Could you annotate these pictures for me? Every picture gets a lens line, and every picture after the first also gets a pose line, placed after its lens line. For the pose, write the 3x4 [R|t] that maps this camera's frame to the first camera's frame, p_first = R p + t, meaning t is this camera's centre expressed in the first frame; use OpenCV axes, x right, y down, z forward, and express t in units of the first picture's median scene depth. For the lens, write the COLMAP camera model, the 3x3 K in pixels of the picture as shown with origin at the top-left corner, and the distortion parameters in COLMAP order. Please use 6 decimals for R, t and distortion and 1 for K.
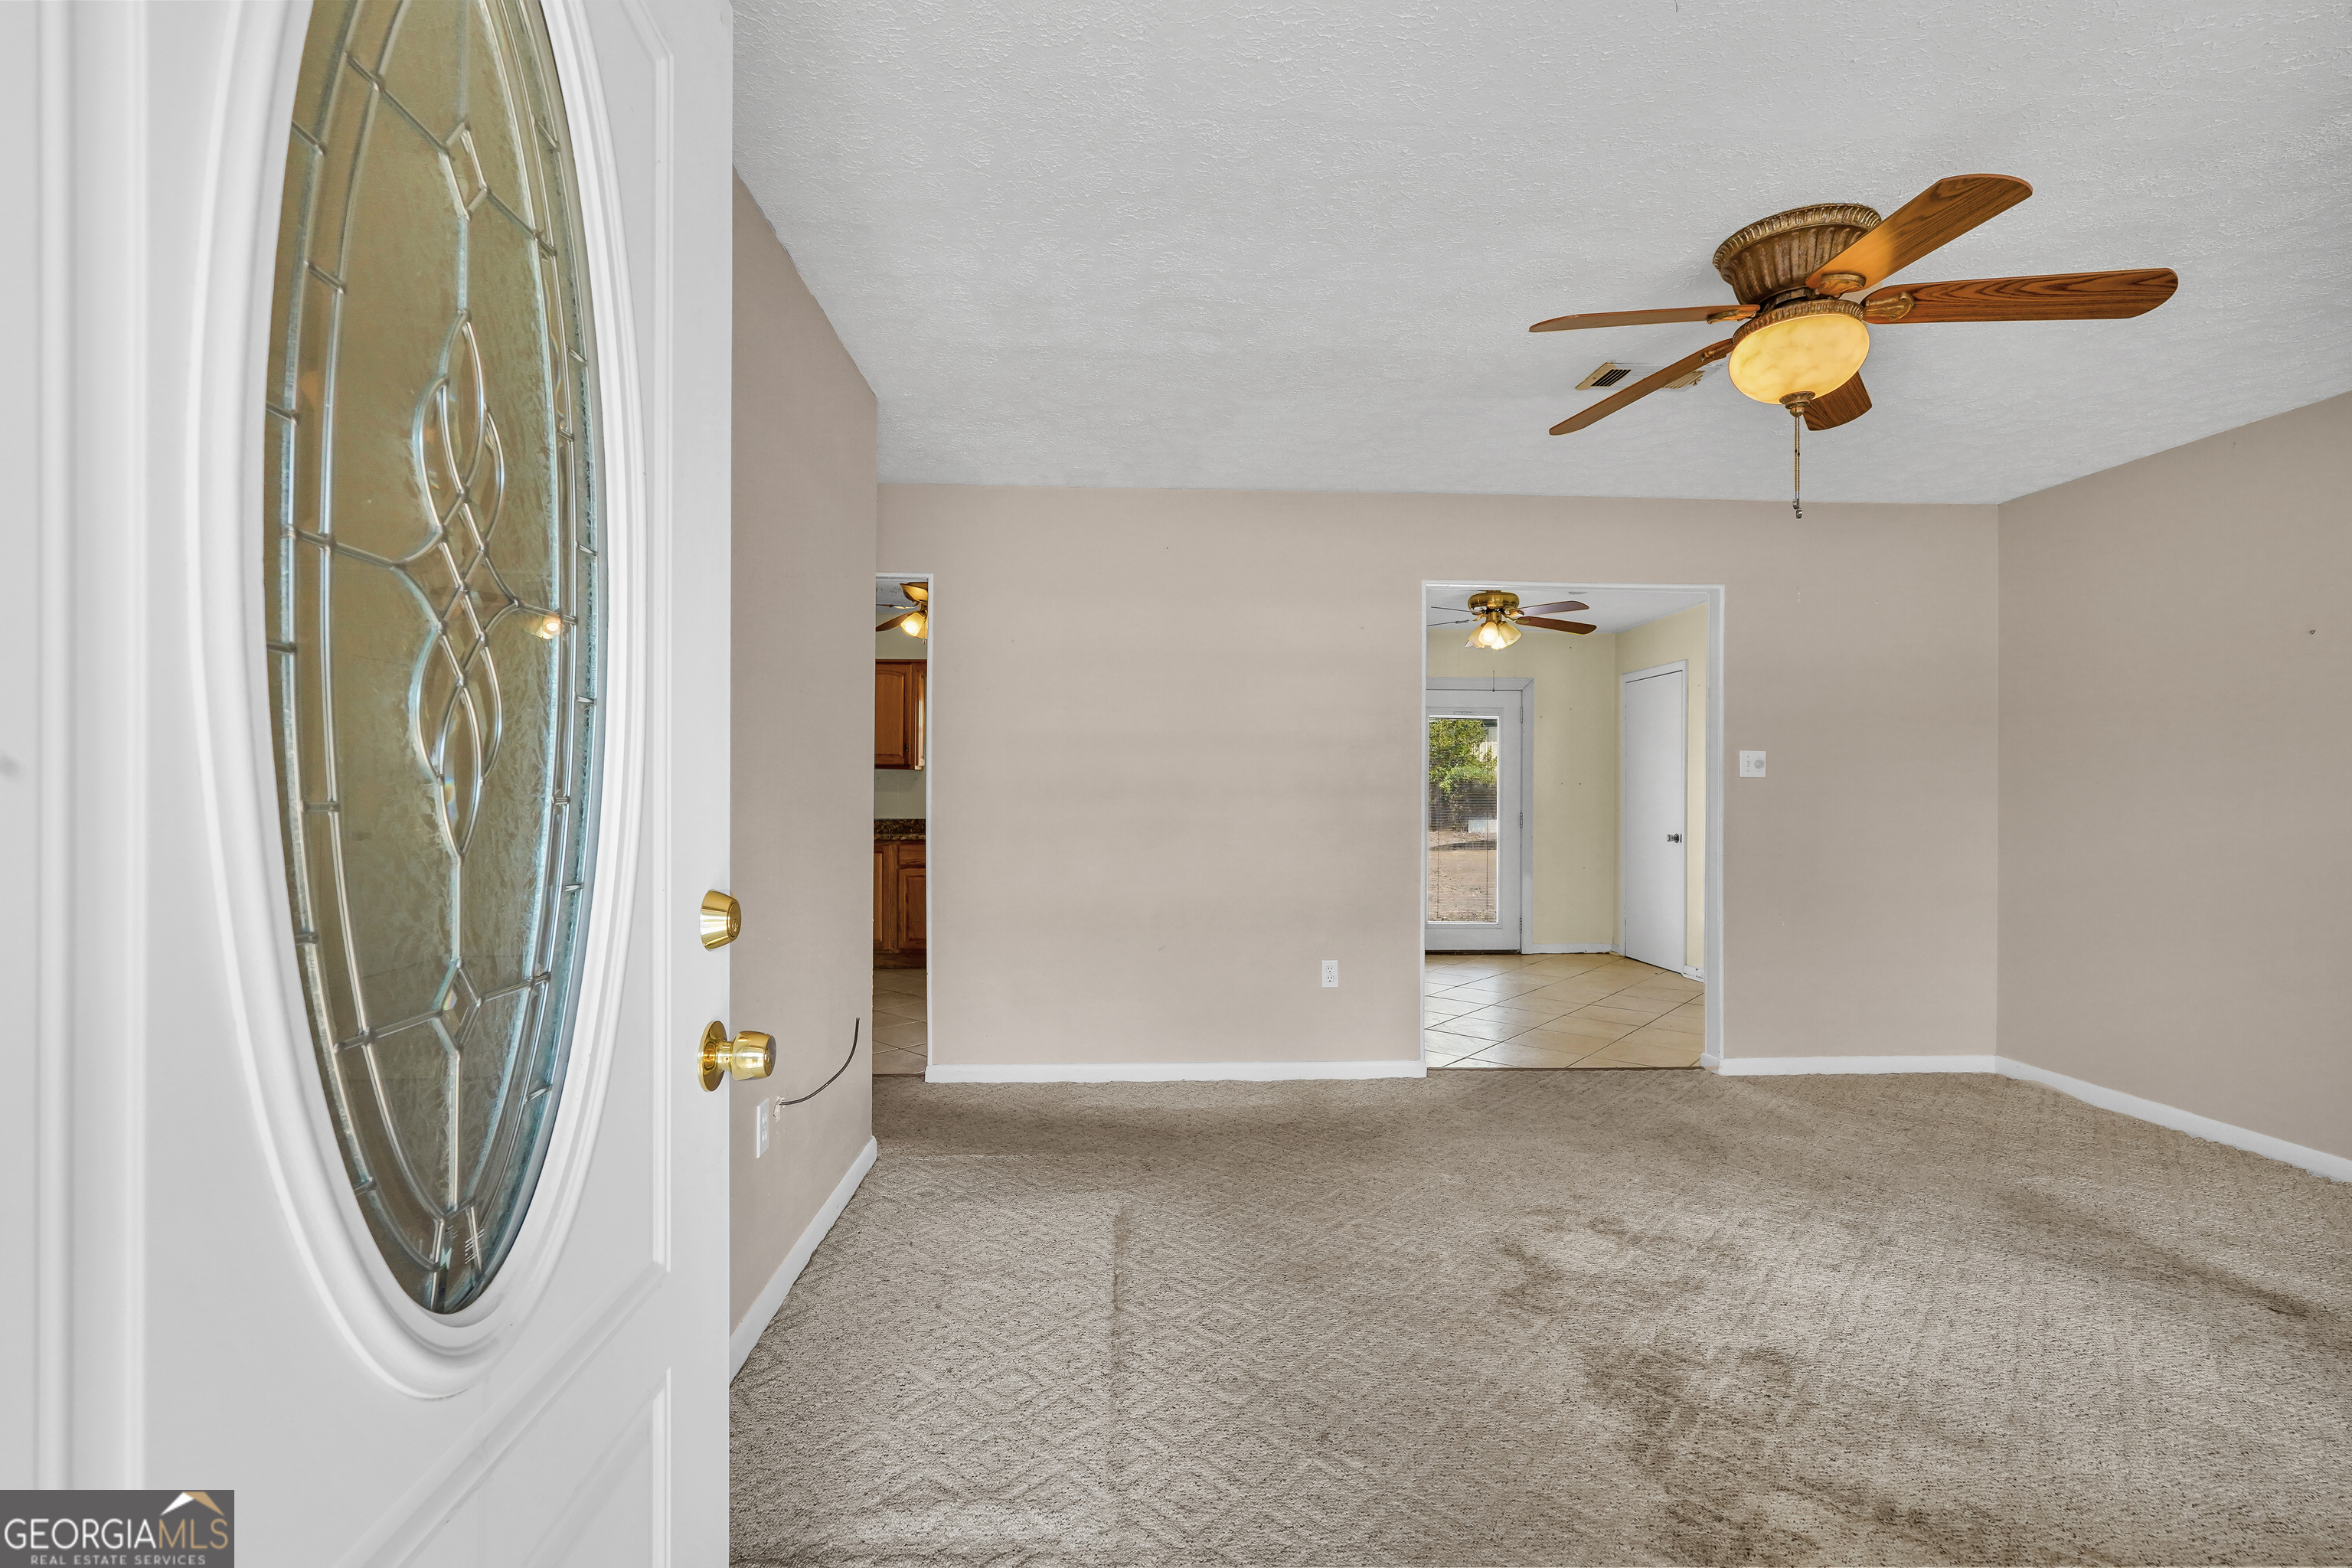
lens RADIAL K [[1041.6, 0, 1152.2], [0, 1041.6, 789.7], [0, 0, 1]] dist [-0.012001, 0.000922]
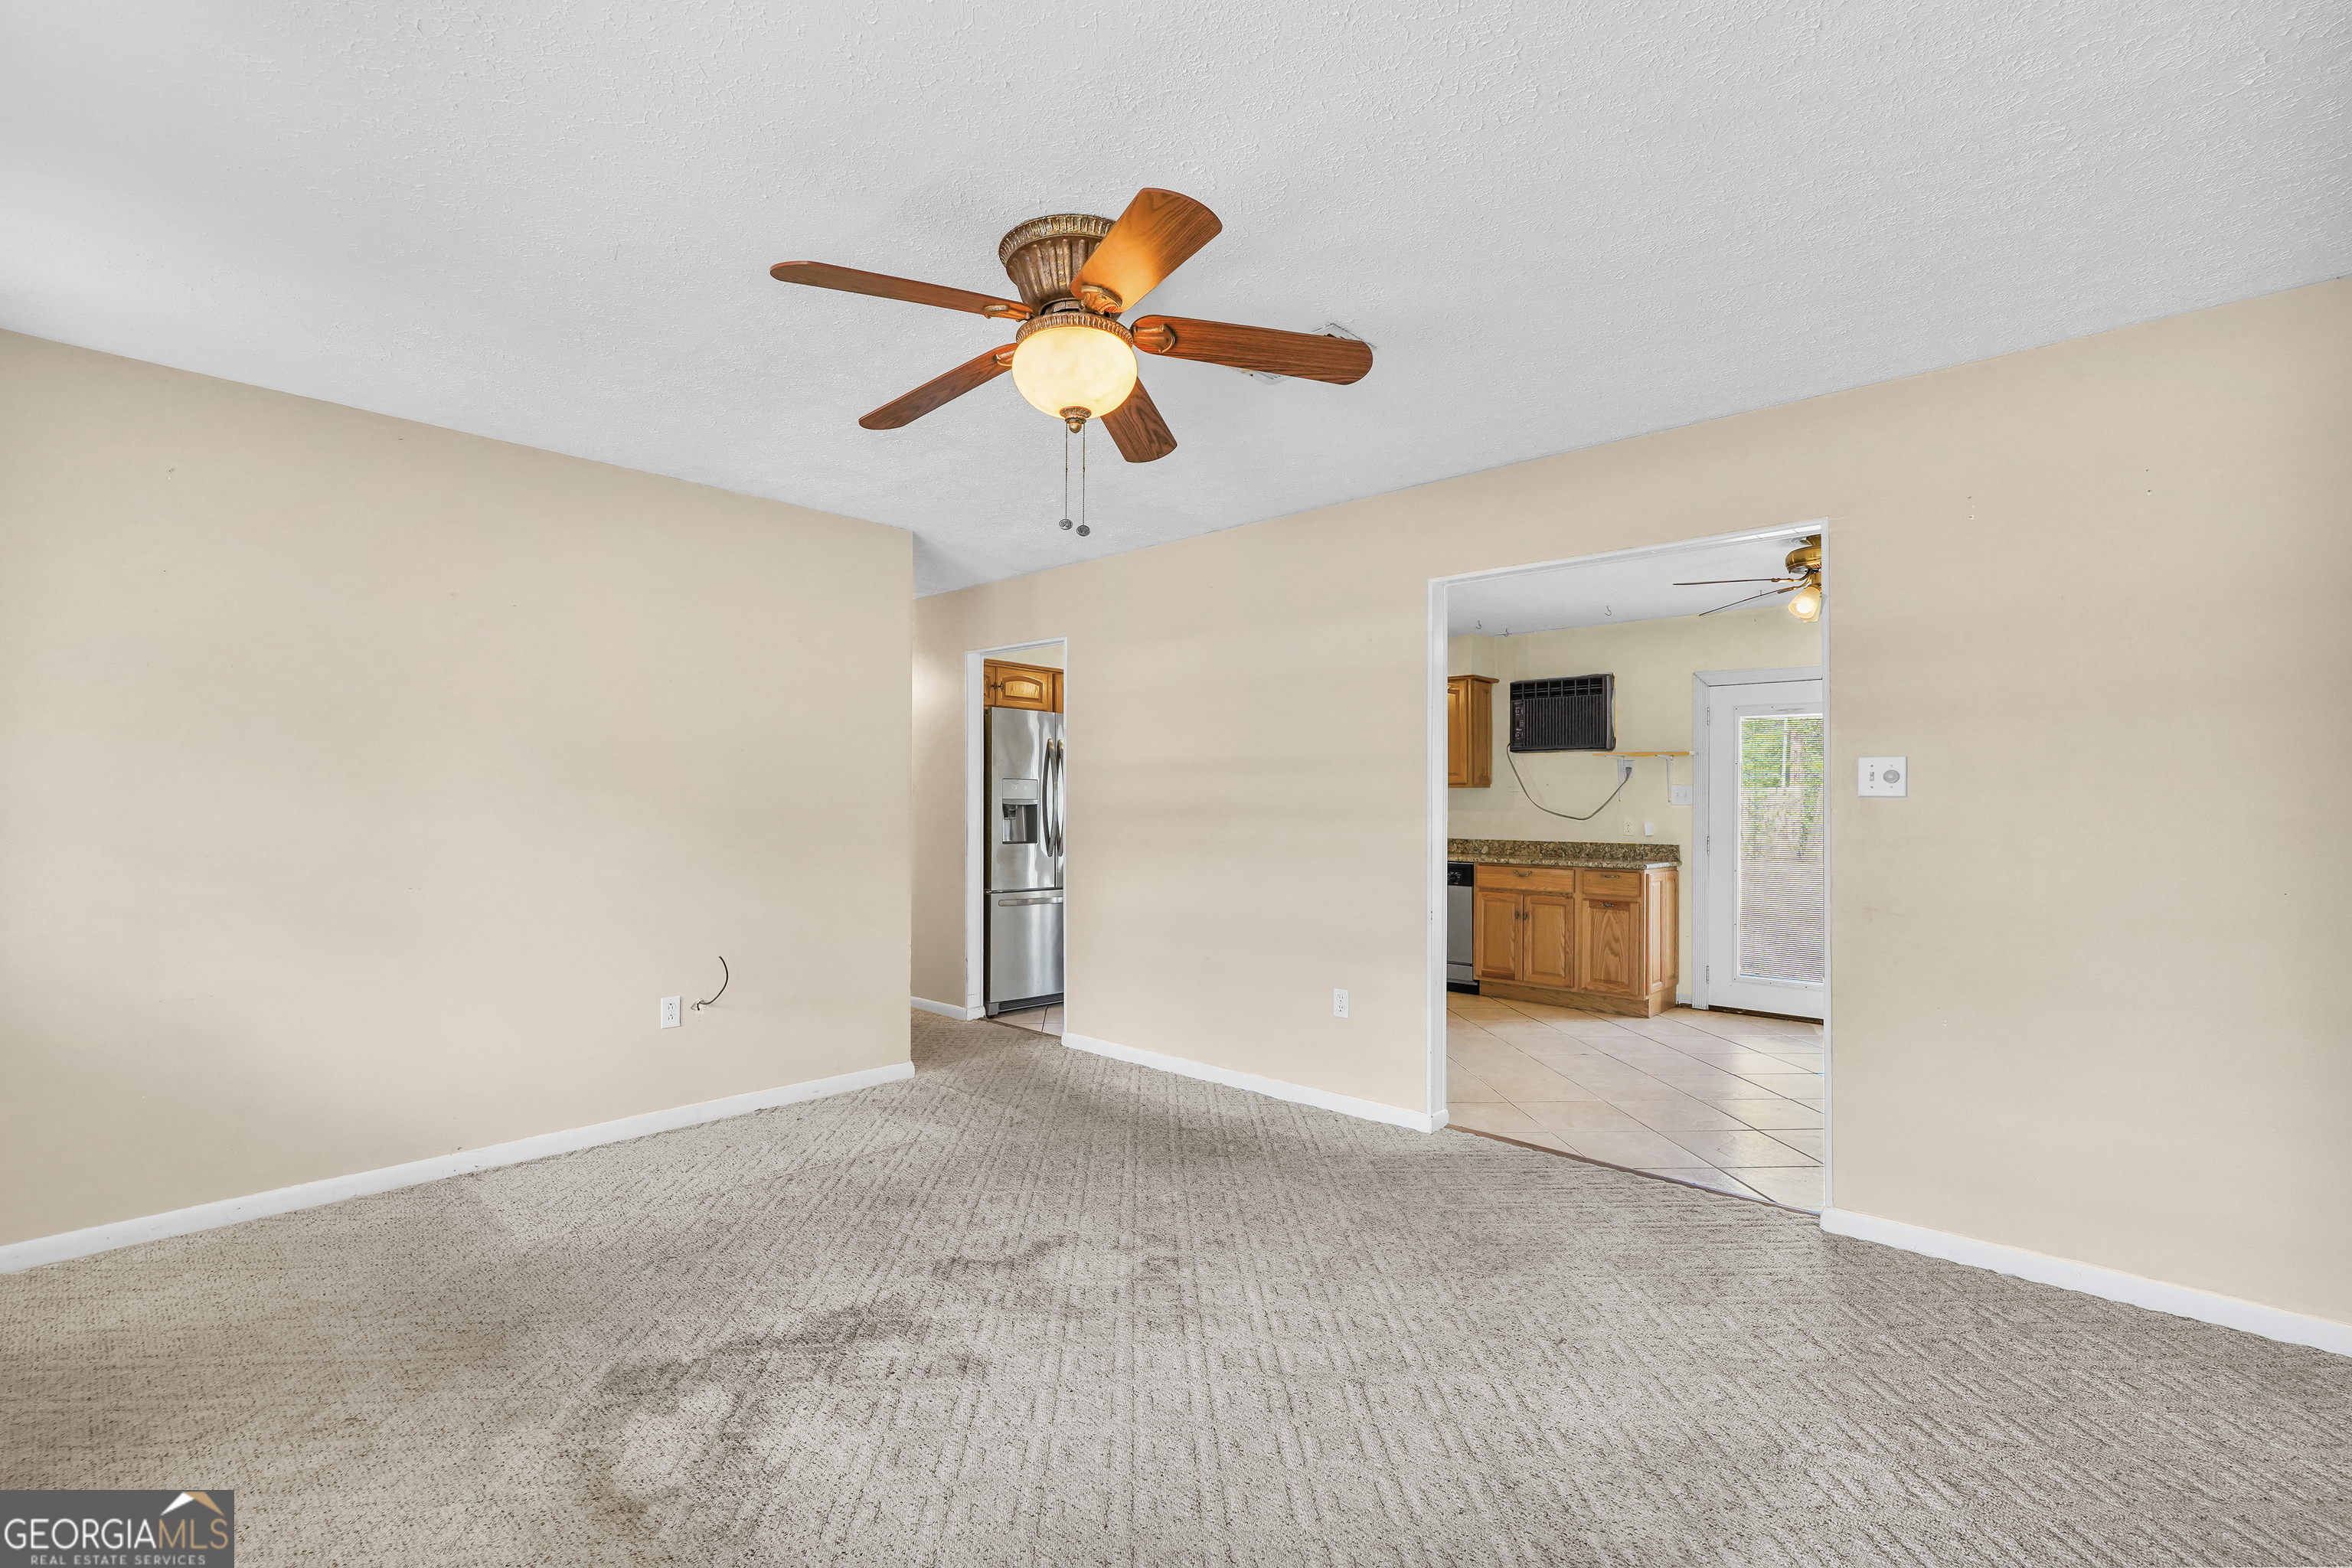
lens RADIAL K [[1041.6, 0, 1152.2], [0, 1041.6, 789.7], [0, 0, 1]] dist [-0.012001, 0.000922]
pose [[0.696347, -0.013559, -0.717577, 1.366775], [0.001516, 0.999847, -0.017422, -0.009693], [0.717704, 0.011043, 0.696261, 0.367876]]
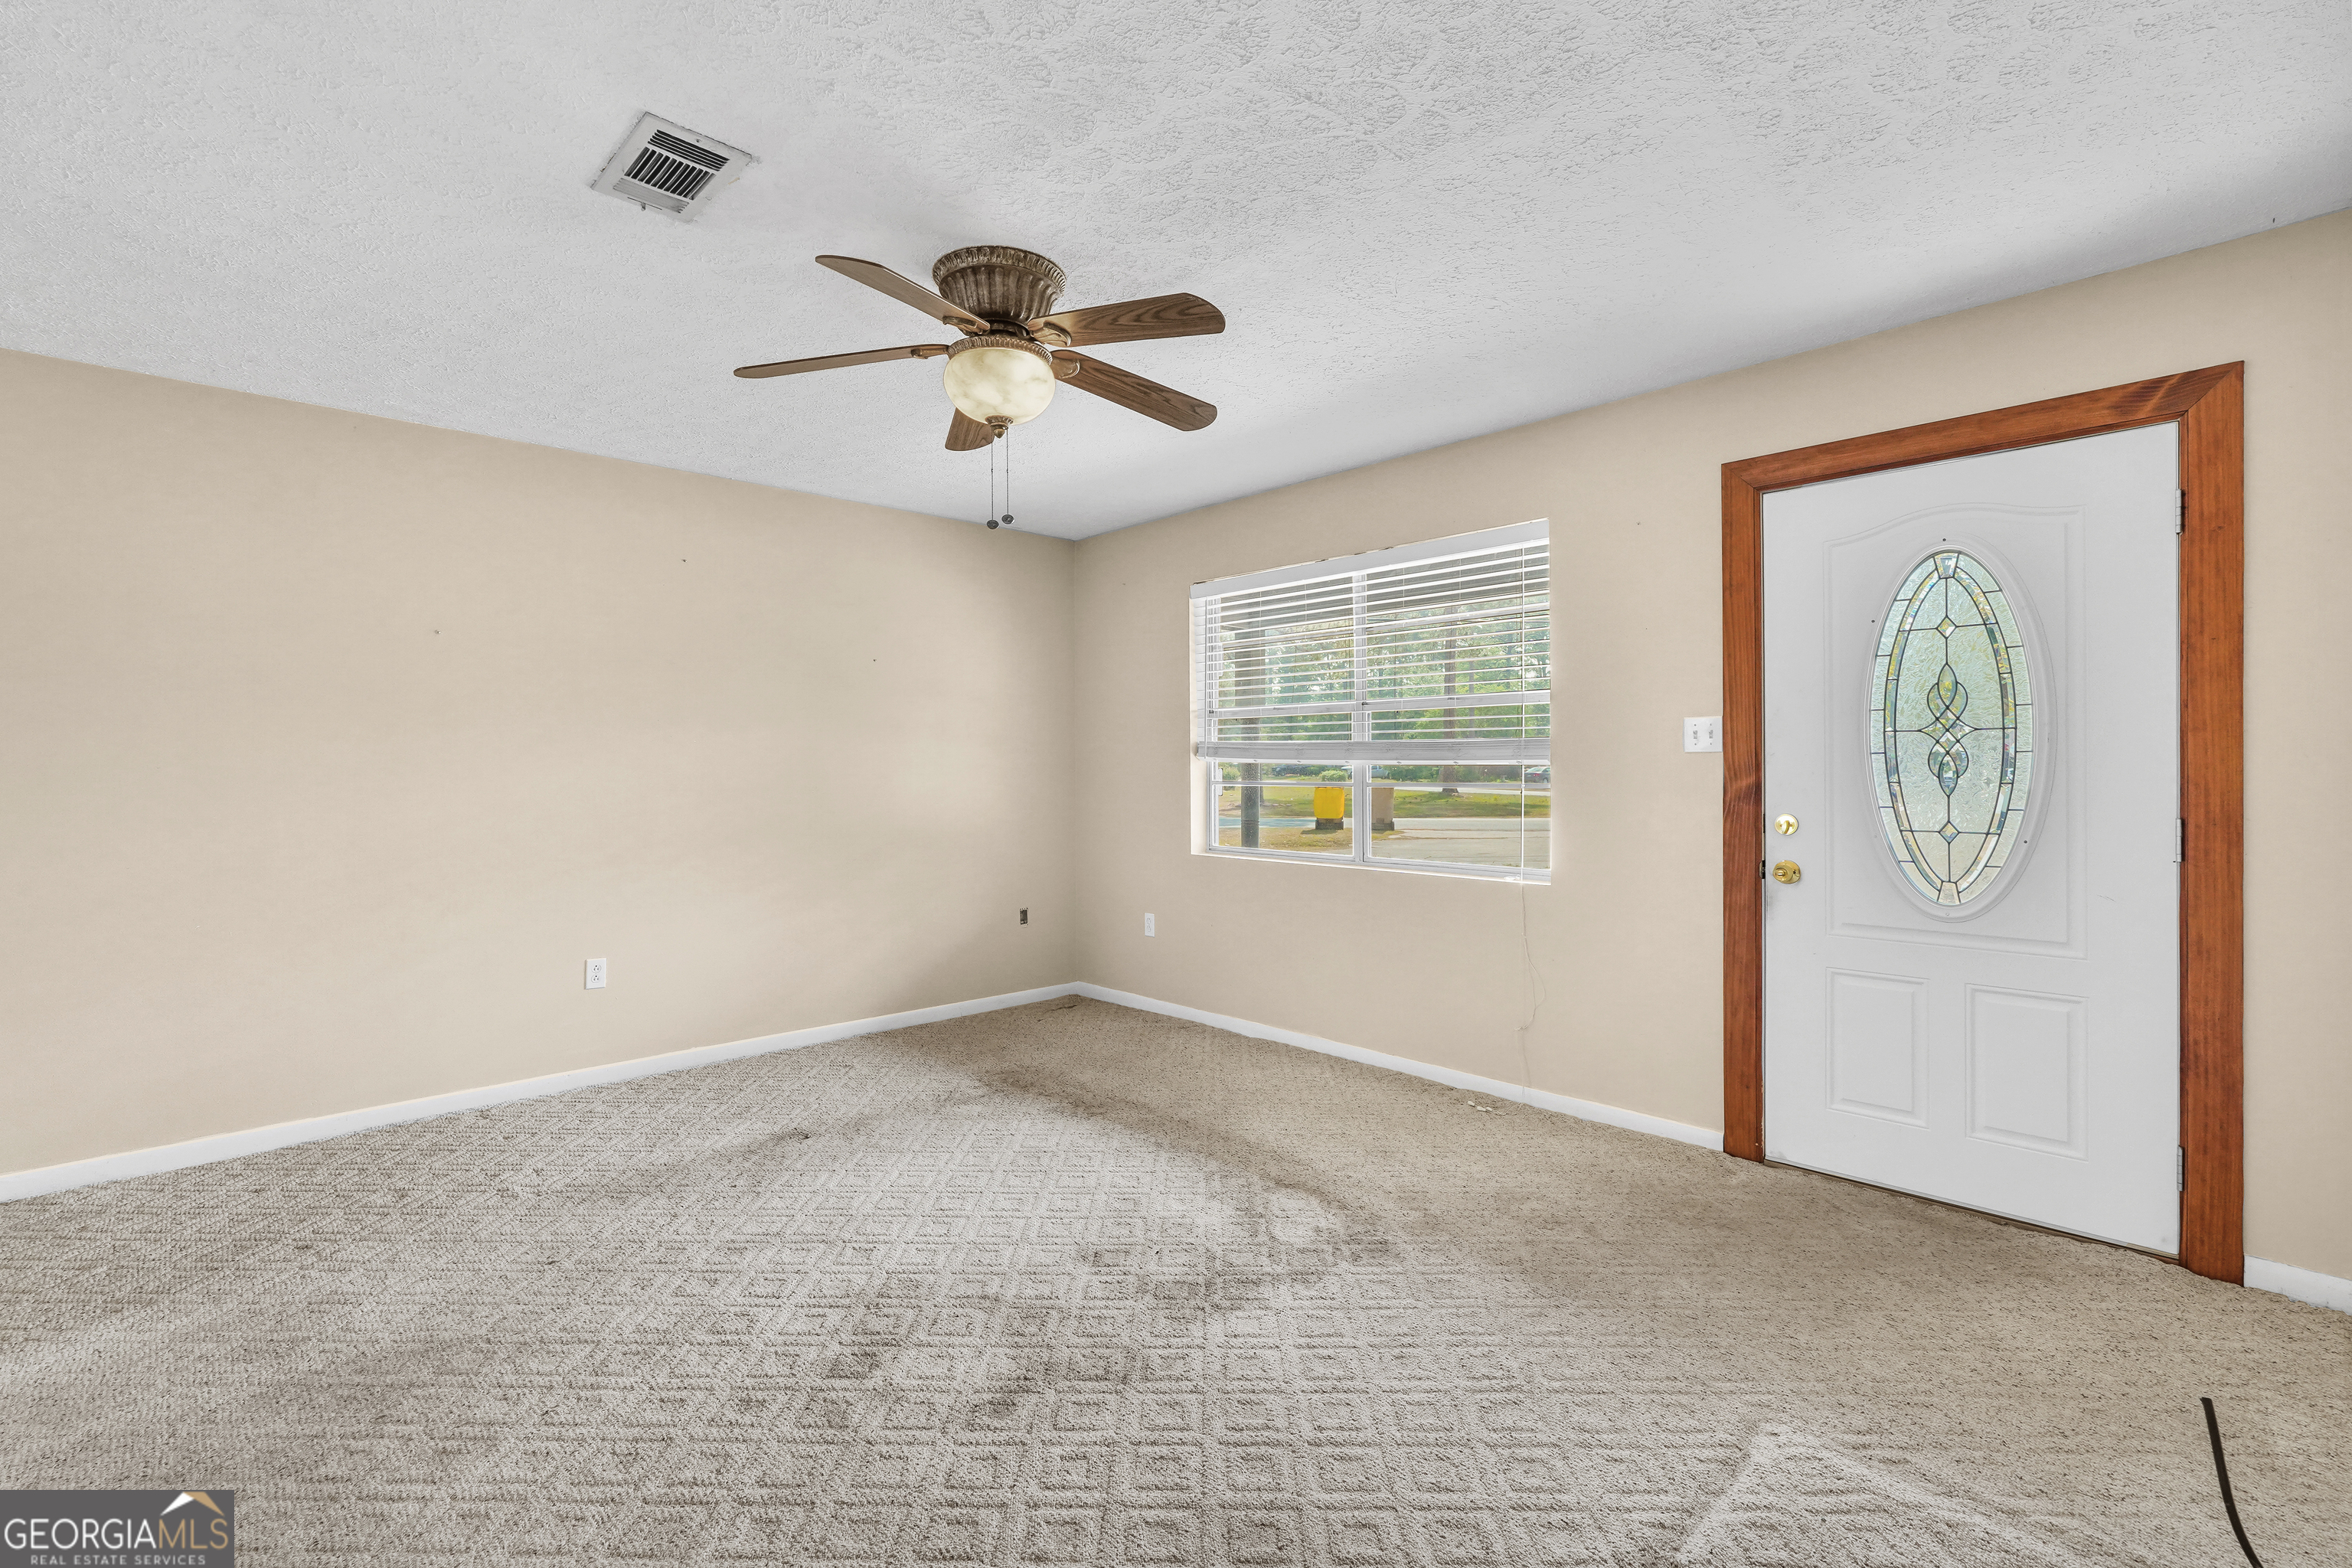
lens RADIAL K [[1046.0, 0, 1163.6], [0, 1046.0, 777.4], [0, 0, 1]] dist [-0.003503, 0.000003]
pose [[-0.651525, -0.011524, 0.758540, -0.330128], [-0.002133, 0.999908, 0.013359, -0.016537], [-0.758624, 0.007086, -0.651490, 1.581066]]
